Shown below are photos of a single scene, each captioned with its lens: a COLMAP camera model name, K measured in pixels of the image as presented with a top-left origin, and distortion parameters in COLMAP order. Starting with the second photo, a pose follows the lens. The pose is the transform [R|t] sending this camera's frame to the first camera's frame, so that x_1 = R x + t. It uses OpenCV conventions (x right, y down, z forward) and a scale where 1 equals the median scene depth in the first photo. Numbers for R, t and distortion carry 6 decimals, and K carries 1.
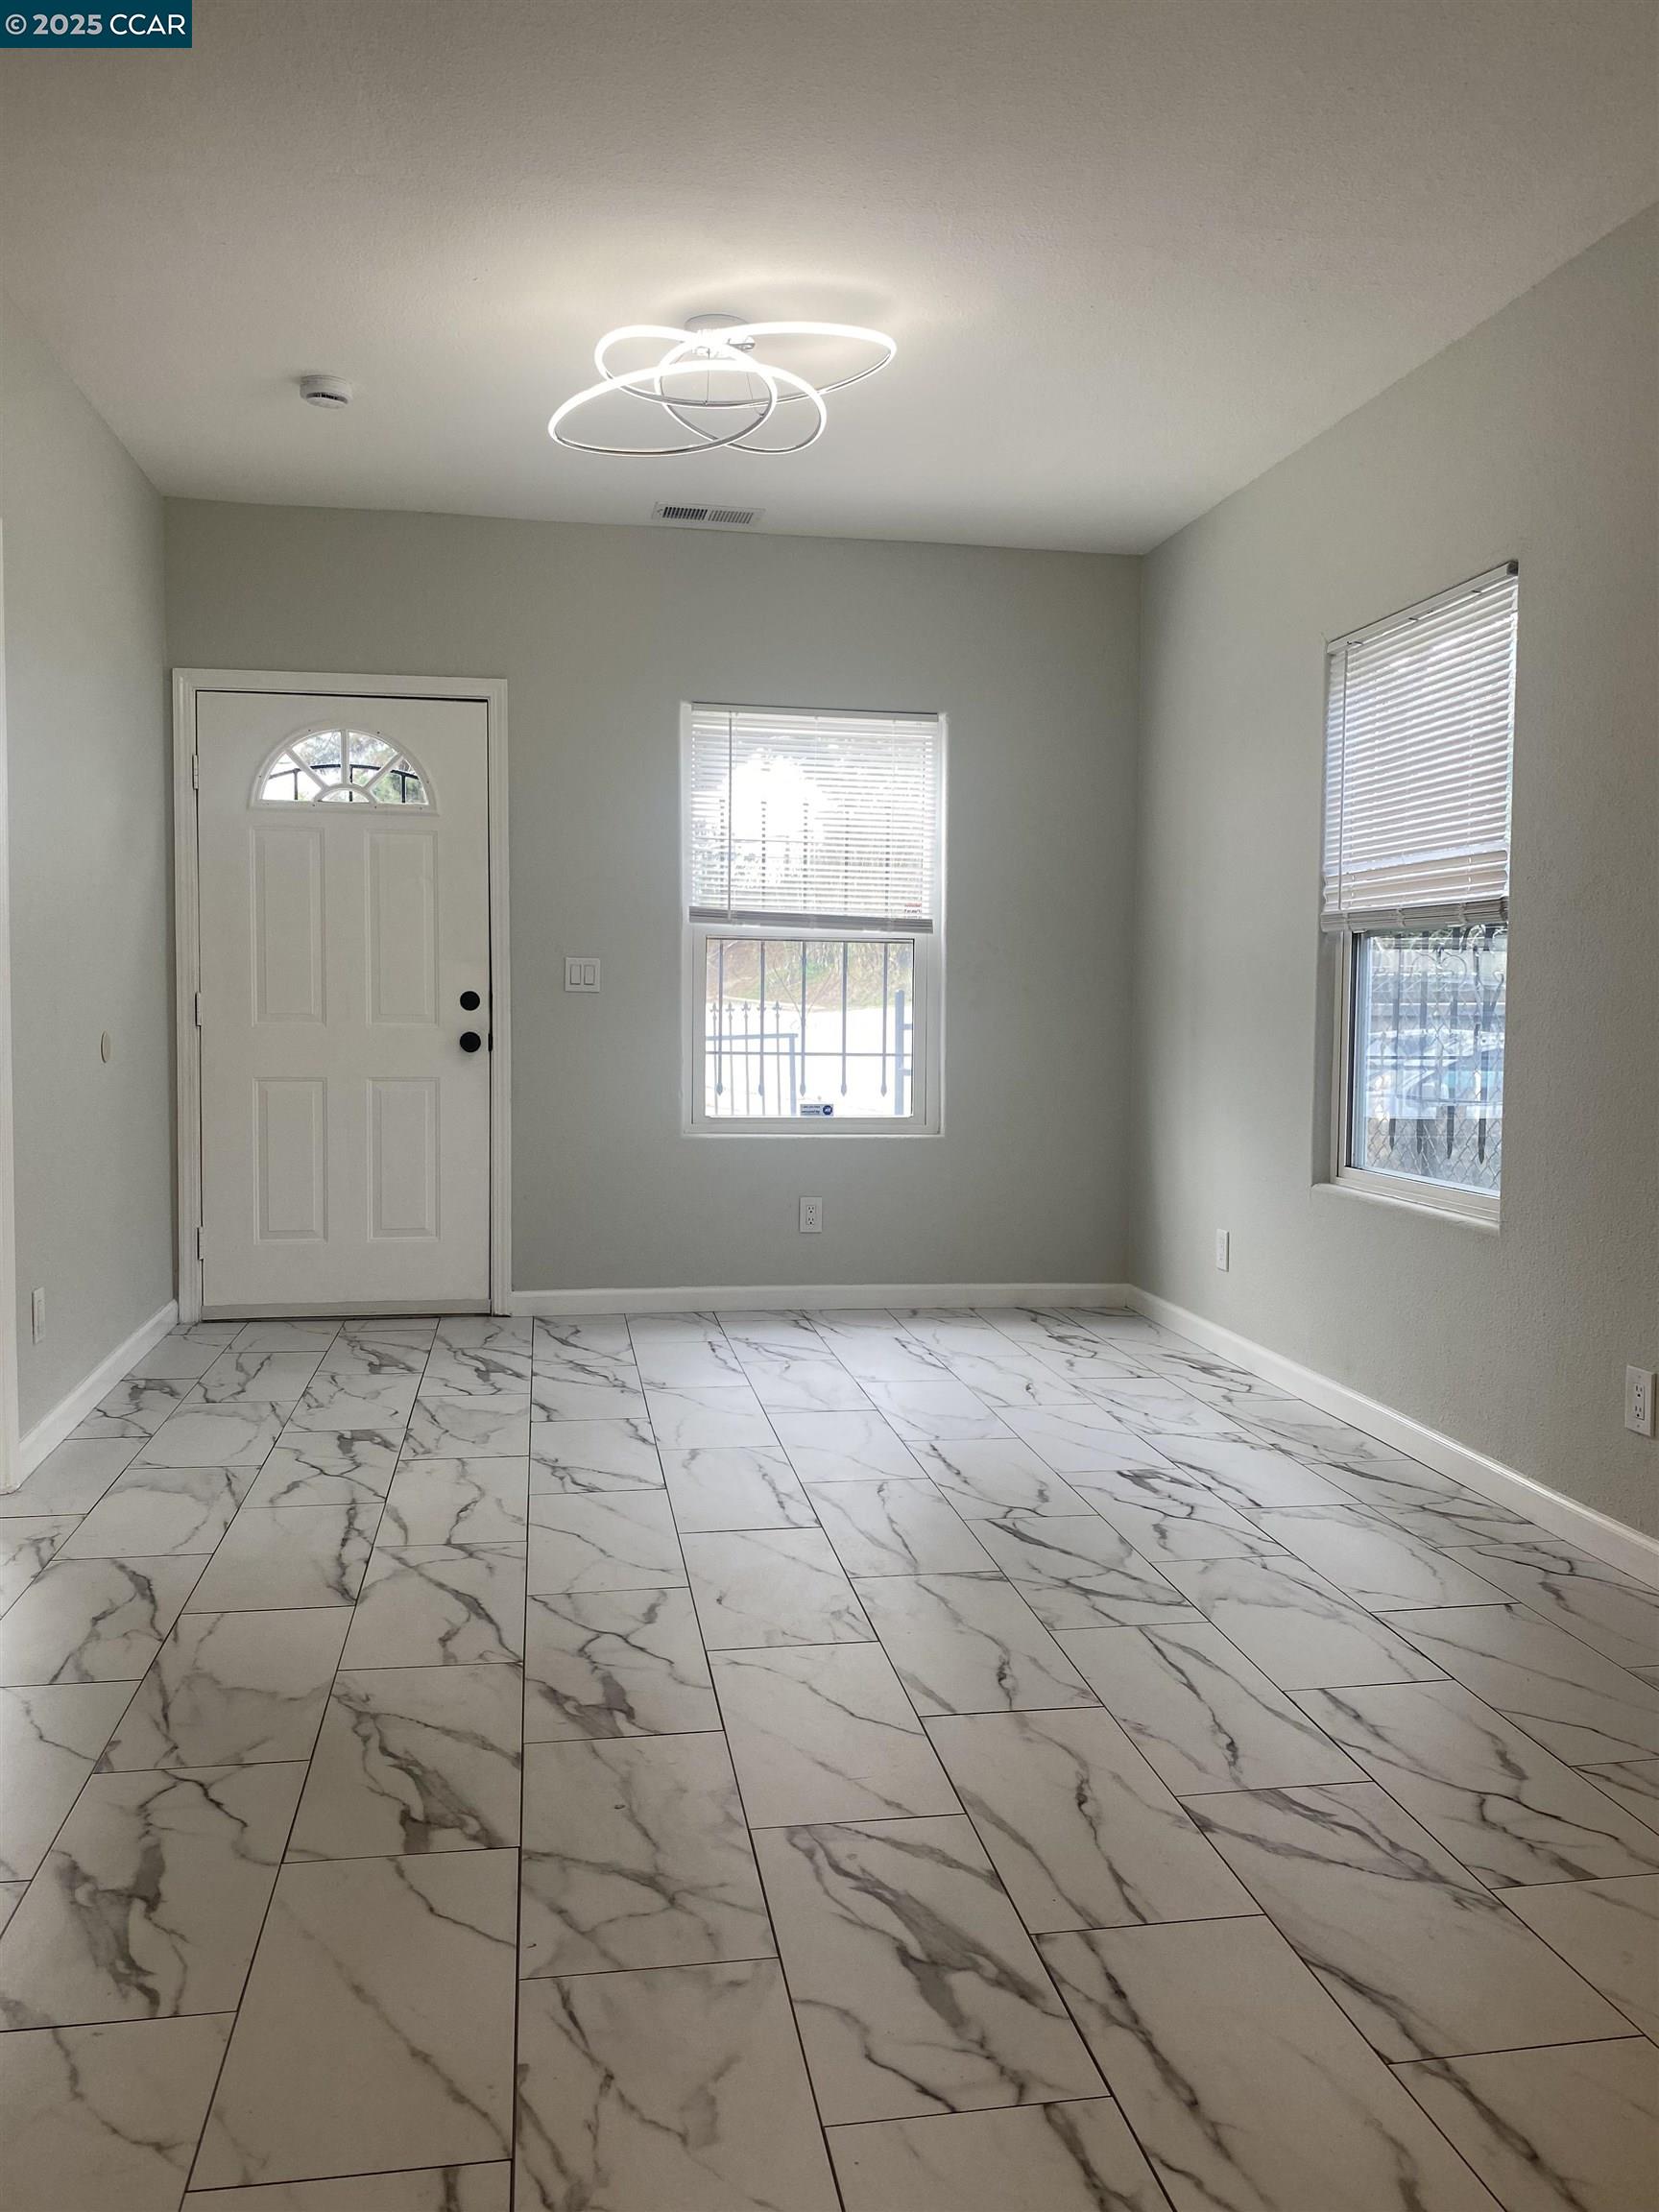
lens RADIAL K [[1682.0, 0, 830.1], [0, 1682.0, 1105.0], [0, 0, 1]] dist [0.029694, -0.016192]
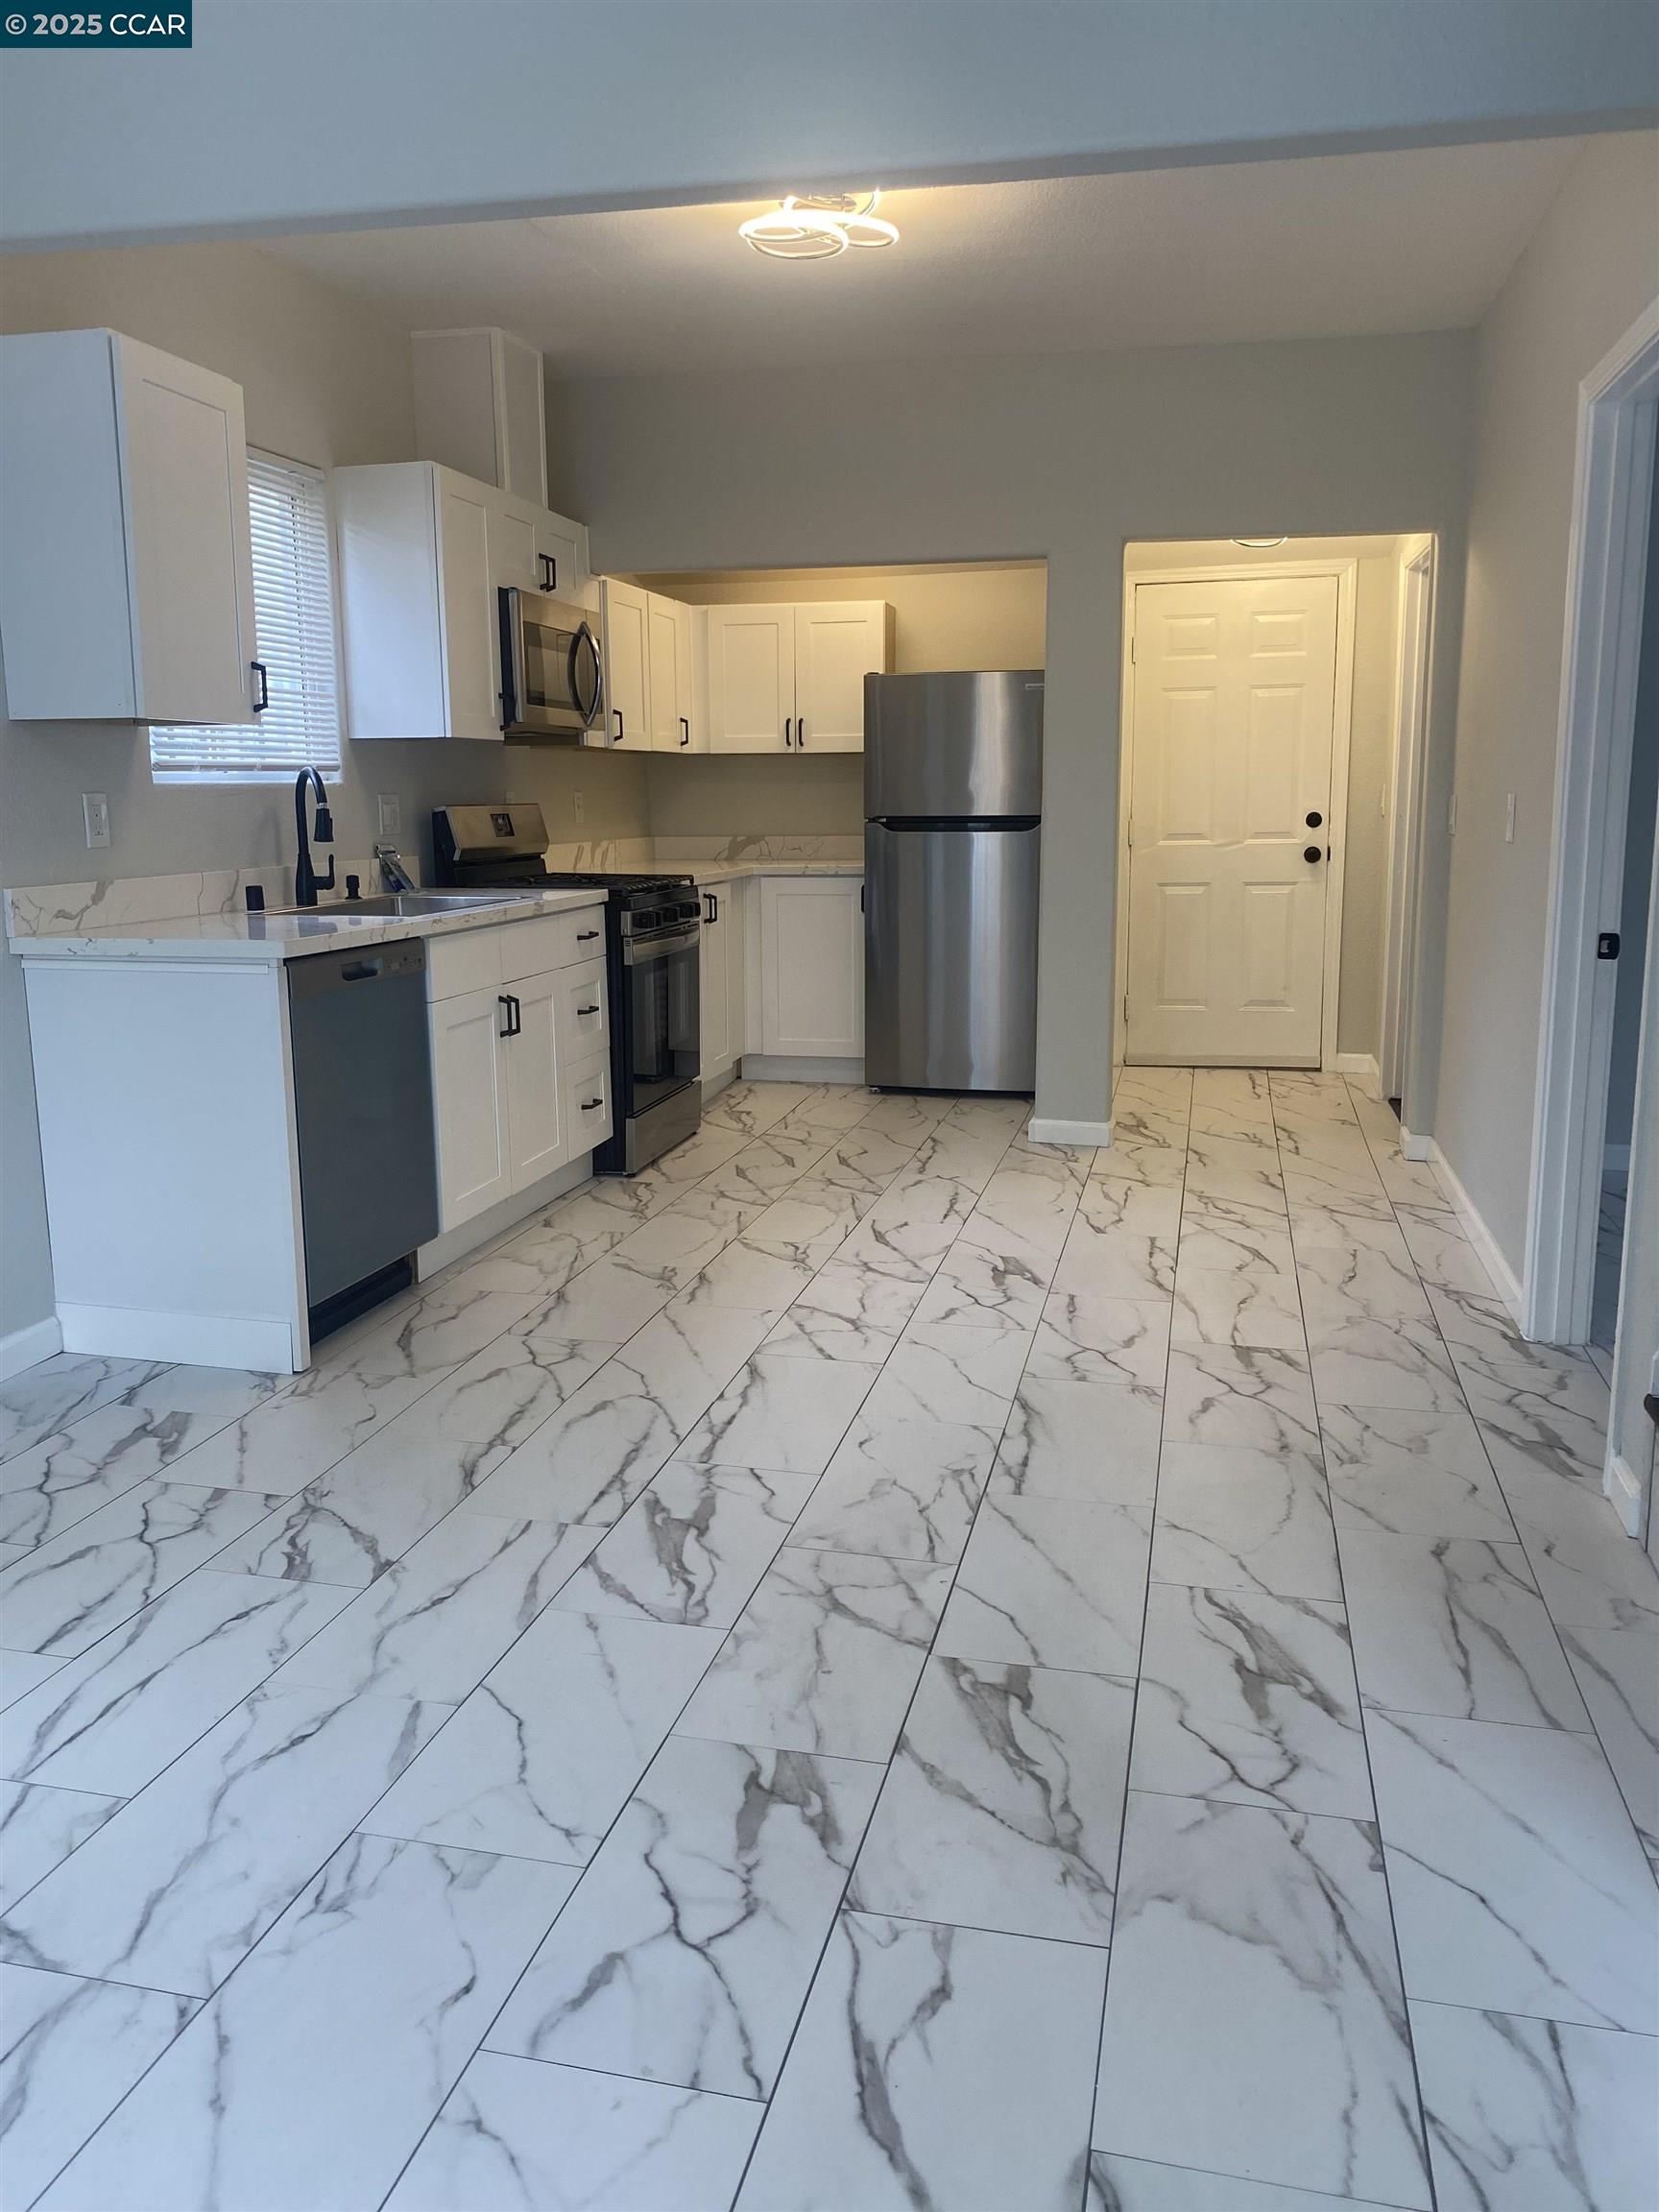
lens RADIAL K [[1682.0, 0, 827.4], [0, 1682.0, 1101.9], [0, 0, 1]] dist [0.029694, -0.016192]
pose [[-0.920559, -0.075934, 0.383152, -0.494235], [0.022248, 0.969136, 0.245519, -0.178269], [-0.389970, 0.234539, -0.890458, 1.835872]]
